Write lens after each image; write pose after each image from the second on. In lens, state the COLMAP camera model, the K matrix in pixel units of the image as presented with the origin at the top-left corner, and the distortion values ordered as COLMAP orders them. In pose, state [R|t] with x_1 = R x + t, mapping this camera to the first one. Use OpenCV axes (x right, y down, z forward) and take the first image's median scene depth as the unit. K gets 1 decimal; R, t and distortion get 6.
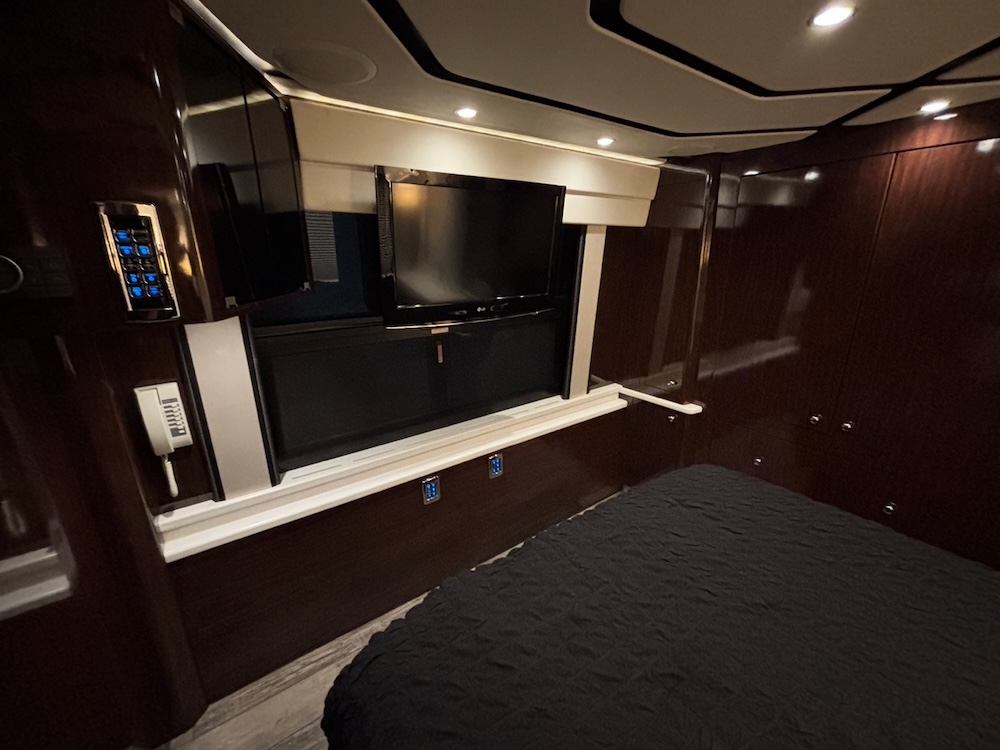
lens RADIAL K [[398.1, 0, 500.0], [0, 398.1, 375.0], [0, 0, 1]] dist [-0.001741, -0.000340]
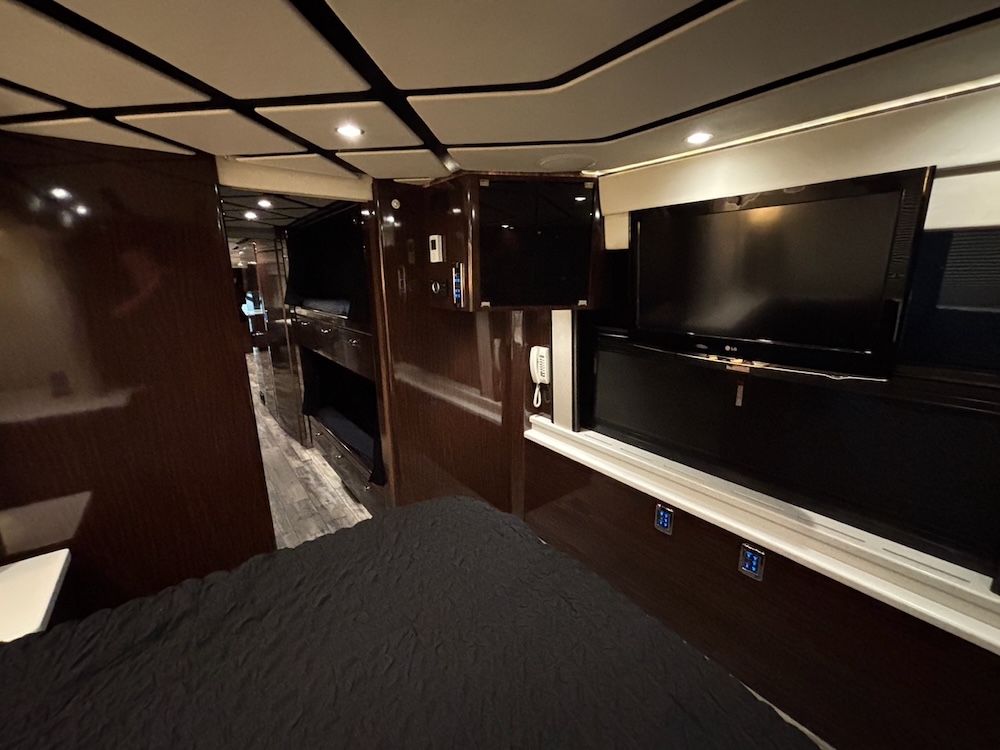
lens RADIAL K [[398.1, 0, 500.0], [0, 398.1, 375.0], [0, 0, 1]] dist [-0.001741, -0.000340]
pose [[0.049149, 0.251928, -0.966497, 0.811755], [-0.284191, 0.931196, 0.228275, -0.182805], [0.957507, 0.263450, 0.117363, 0.498653]]
